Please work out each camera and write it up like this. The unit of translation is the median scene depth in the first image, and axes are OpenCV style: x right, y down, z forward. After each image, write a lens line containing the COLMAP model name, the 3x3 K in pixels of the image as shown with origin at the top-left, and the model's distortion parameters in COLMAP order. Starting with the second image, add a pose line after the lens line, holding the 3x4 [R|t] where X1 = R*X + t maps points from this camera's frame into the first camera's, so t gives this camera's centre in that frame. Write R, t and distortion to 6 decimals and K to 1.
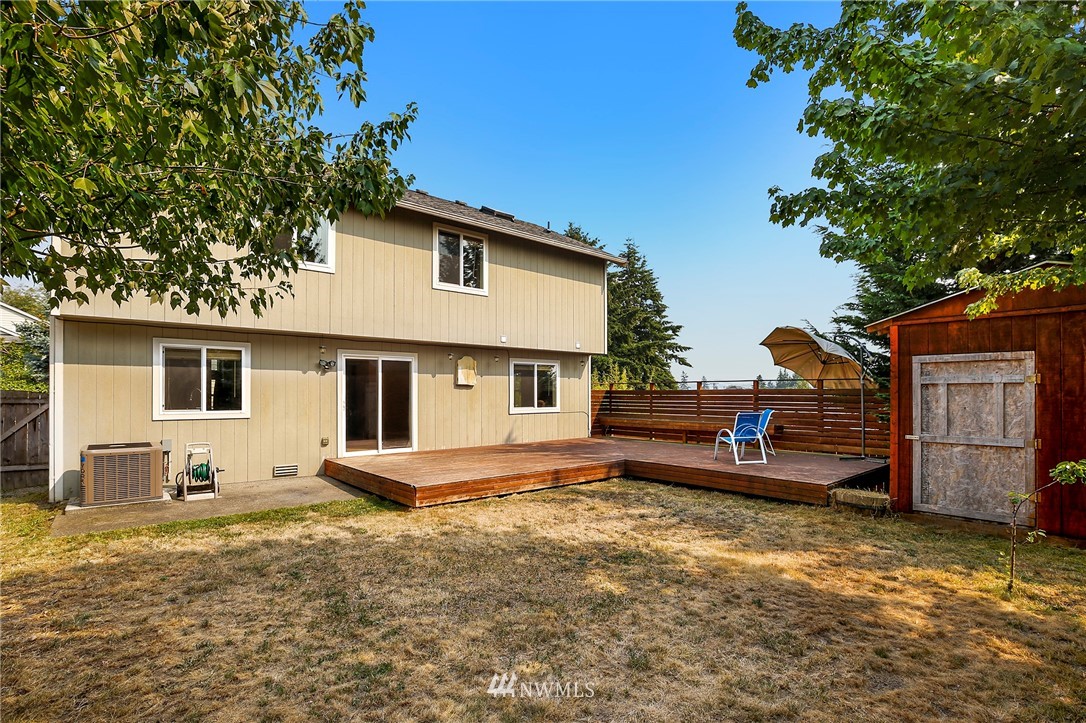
lens RADIAL K [[516.7, 0, 556.3], [0, 516.7, 387.2], [0, 0, 1]] dist [-0.001651, 0.000003]
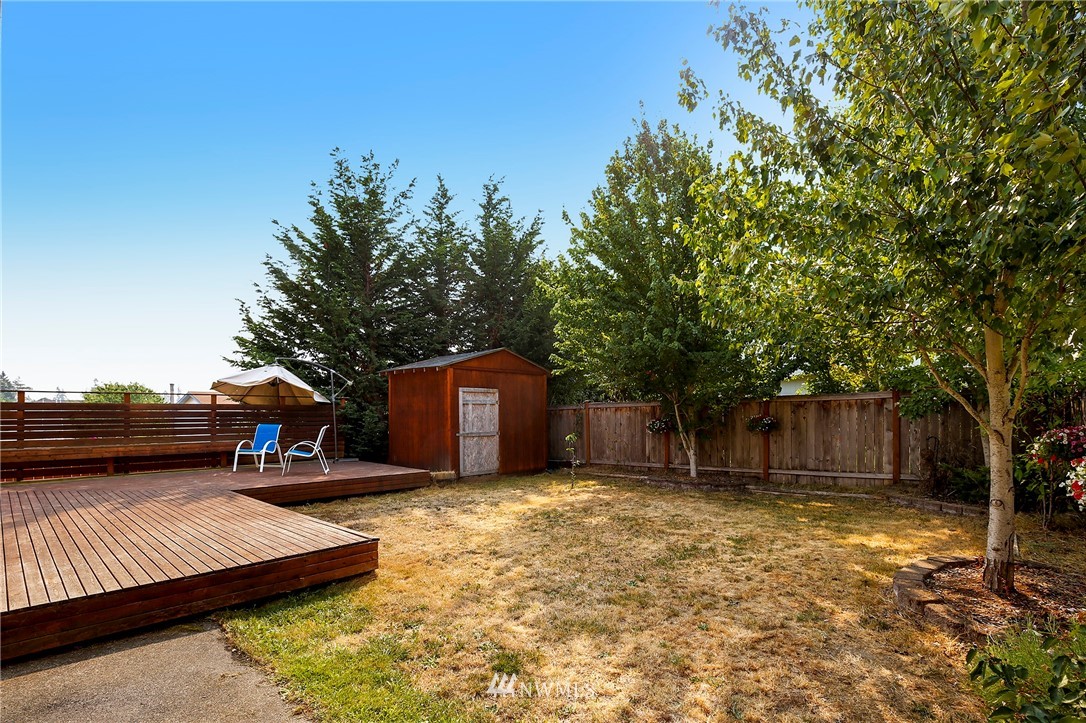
lens RADIAL K [[516.7, 0, 556.3], [0, 516.7, 387.2], [0, 0, 1]] dist [-0.001651, 0.000003]
pose [[-0.103496, 0.044104, 0.993652, -1.094294], [-0.013488, 0.998862, -0.045740, 0.014884], [-0.994538, -0.018137, -0.102783, 0.894759]]
